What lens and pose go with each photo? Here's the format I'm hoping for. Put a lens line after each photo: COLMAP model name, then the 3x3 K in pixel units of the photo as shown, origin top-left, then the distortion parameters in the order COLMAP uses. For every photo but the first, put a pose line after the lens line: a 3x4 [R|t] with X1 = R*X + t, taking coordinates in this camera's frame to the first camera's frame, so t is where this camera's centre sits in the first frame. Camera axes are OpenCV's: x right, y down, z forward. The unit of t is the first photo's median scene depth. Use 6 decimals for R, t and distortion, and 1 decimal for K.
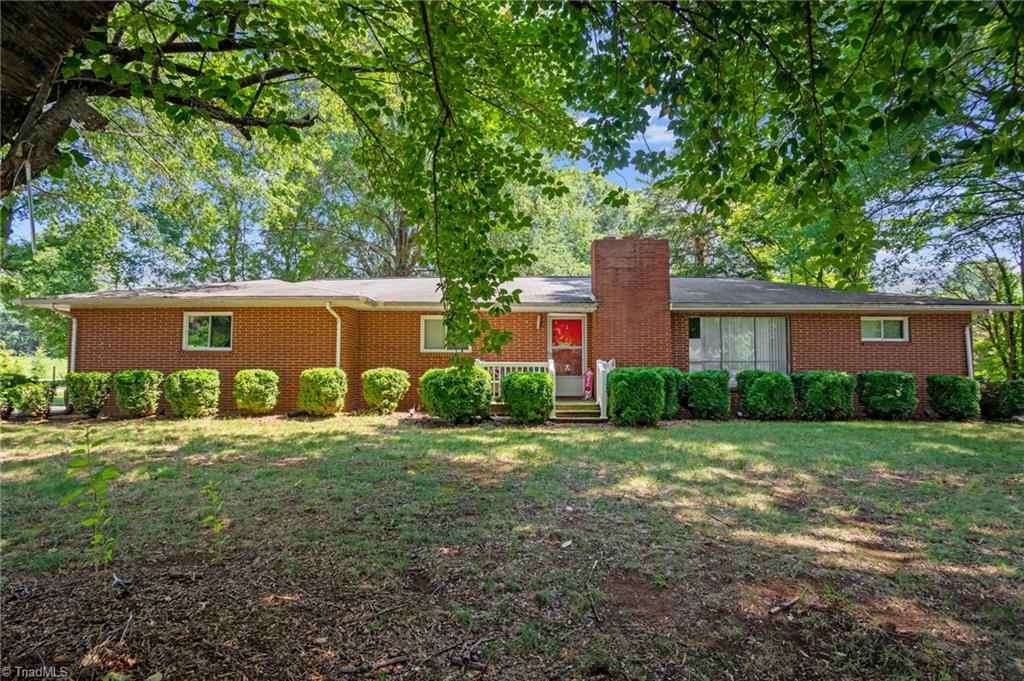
lens RADIAL K [[511.5, 0, 512.0], [0, 511.5, 340.5], [0, 0, 1]] dist [-0.022184, 0.000062]
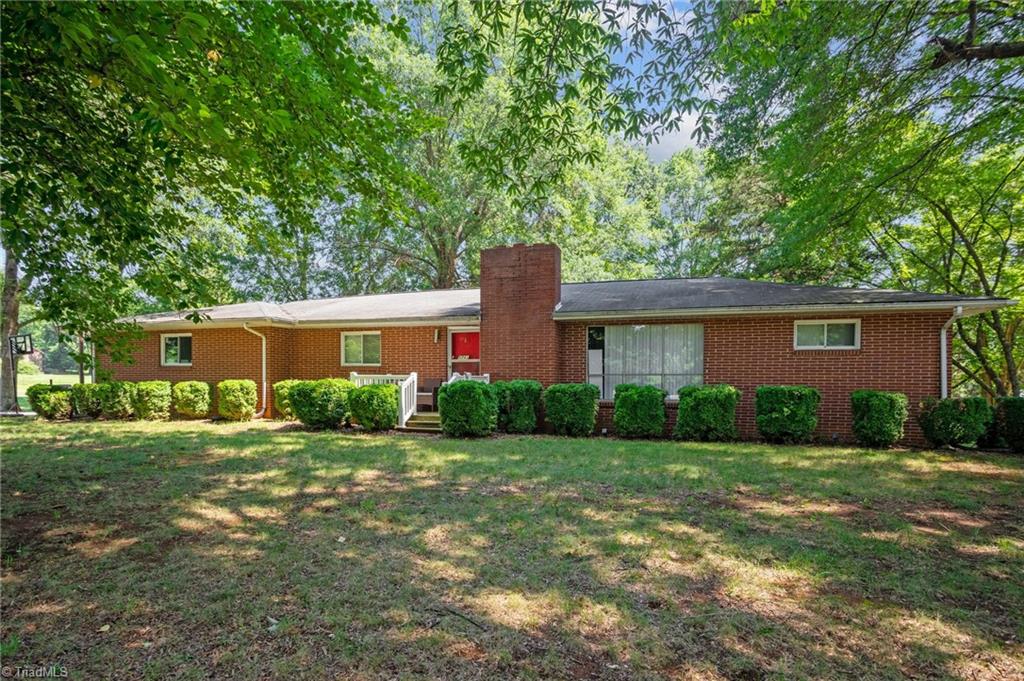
lens RADIAL K [[571.0, 0, 512.2], [0, 571.0, 404.9], [0, 0, 1]] dist [-0.003236, -0.001053]
pose [[0.949612, 0.015993, -0.313018, 0.582250], [0.013279, 0.995748, 0.091161, -0.000718], [0.313145, -0.090725, 0.945362, -0.042458]]
